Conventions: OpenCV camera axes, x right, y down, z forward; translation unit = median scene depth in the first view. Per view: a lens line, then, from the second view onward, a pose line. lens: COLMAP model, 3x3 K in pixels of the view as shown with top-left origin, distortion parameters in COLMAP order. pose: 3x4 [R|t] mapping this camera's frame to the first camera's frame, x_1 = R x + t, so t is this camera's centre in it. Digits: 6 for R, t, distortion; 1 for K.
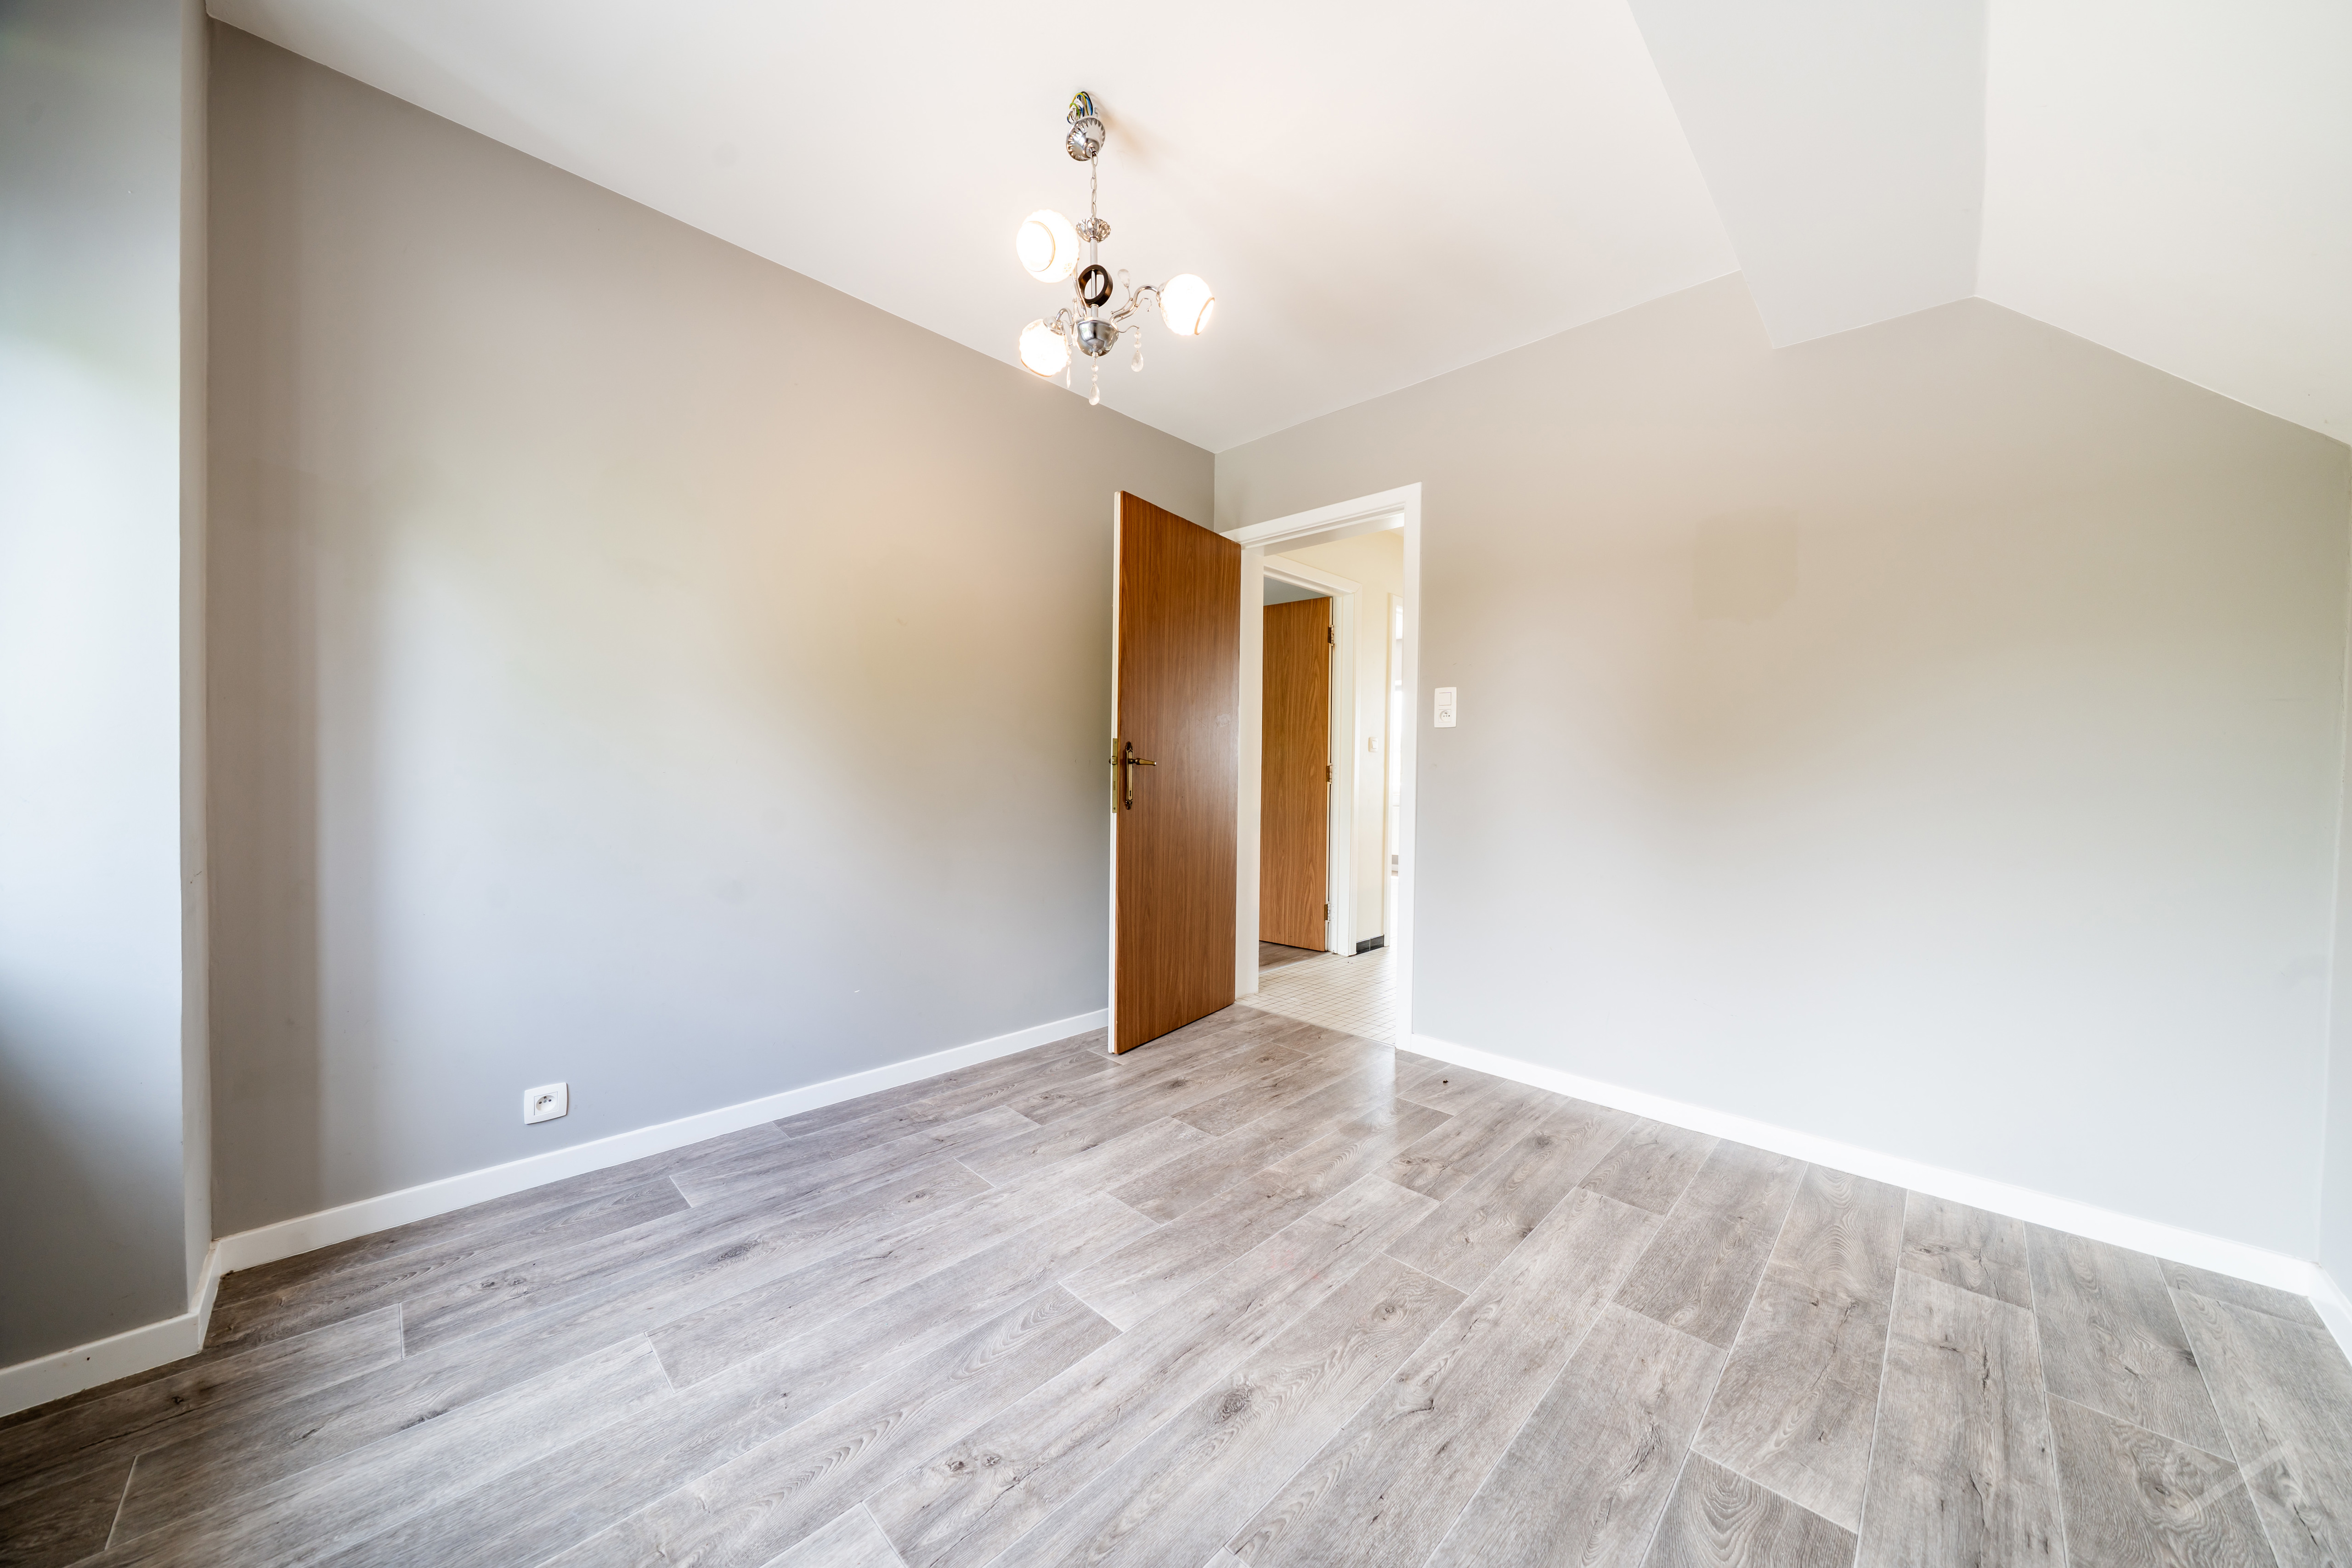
lens RADIAL K [[796.7, 0, 1179.7], [0, 796.7, 785.9], [0, 0, 1]] dist [-0.000729, -0.000123]
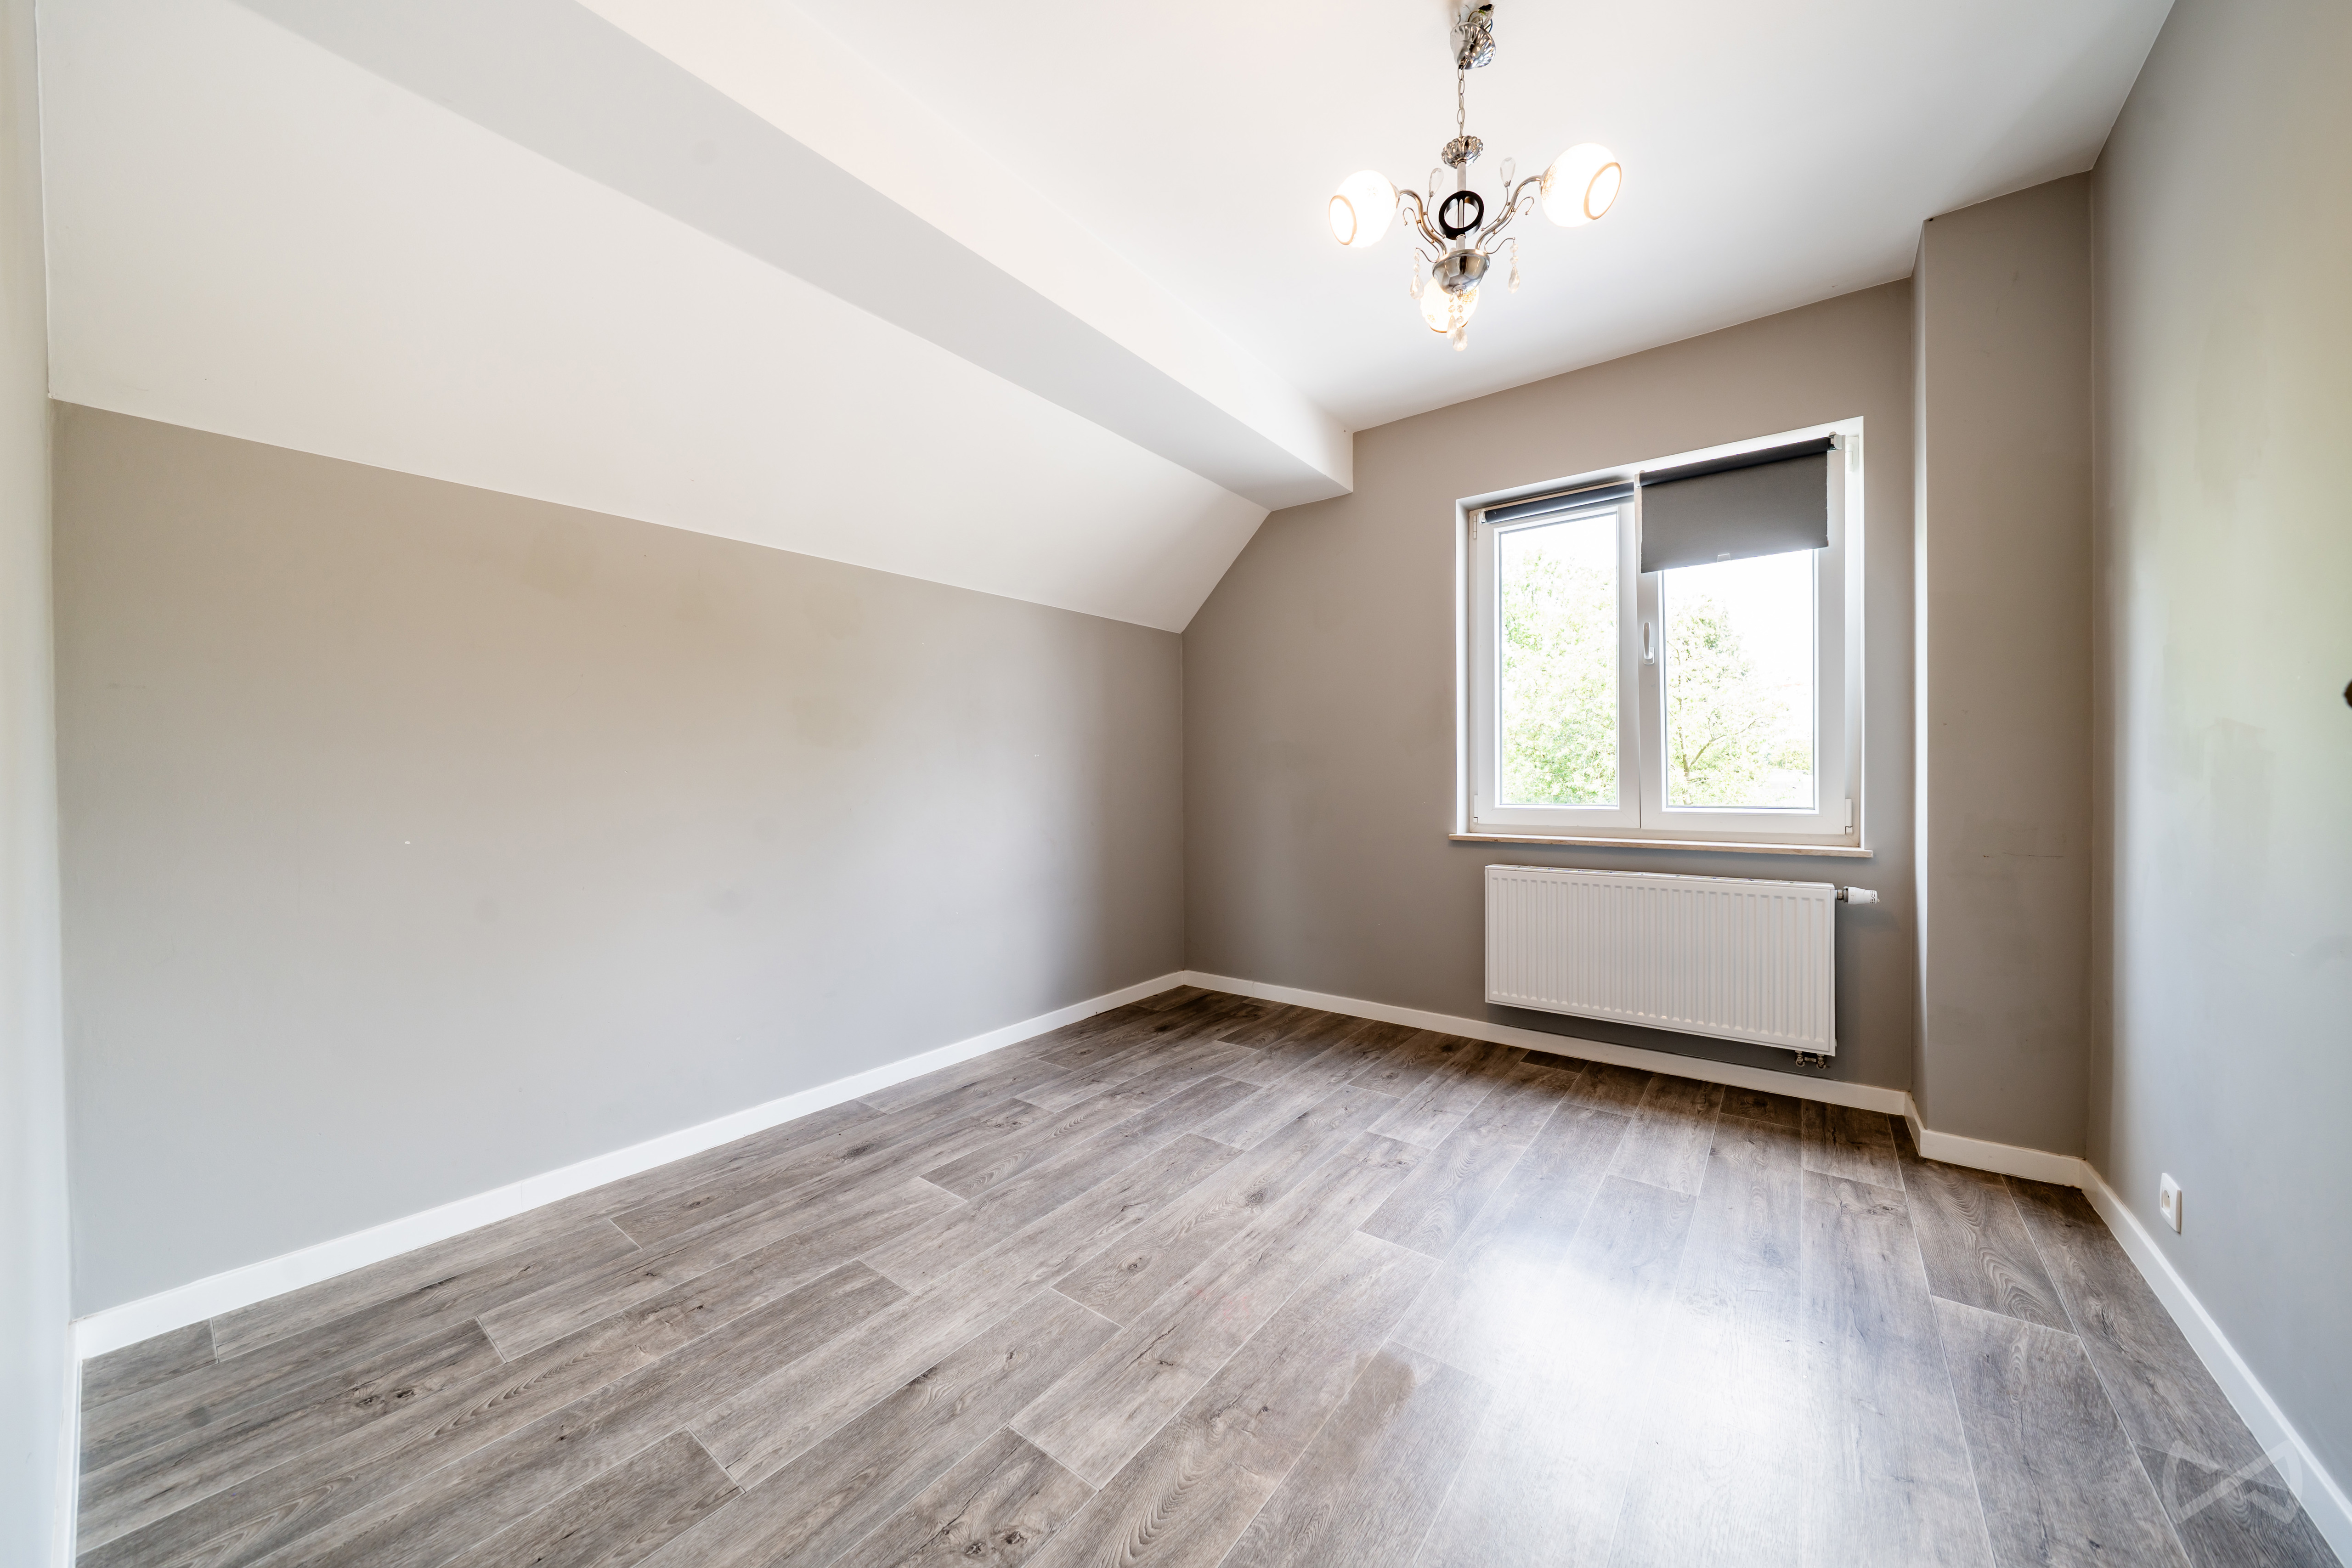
lens RADIAL K [[796.7, 0, 1179.7], [0, 796.7, 785.9], [0, 0, 1]] dist [-0.000729, -0.000123]
pose [[-0.992163, -0.006501, -0.124784, 0.341585], [-0.010128, 0.999544, 0.028455, -0.028774], [0.124542, 0.029496, -0.991776, 2.070731]]
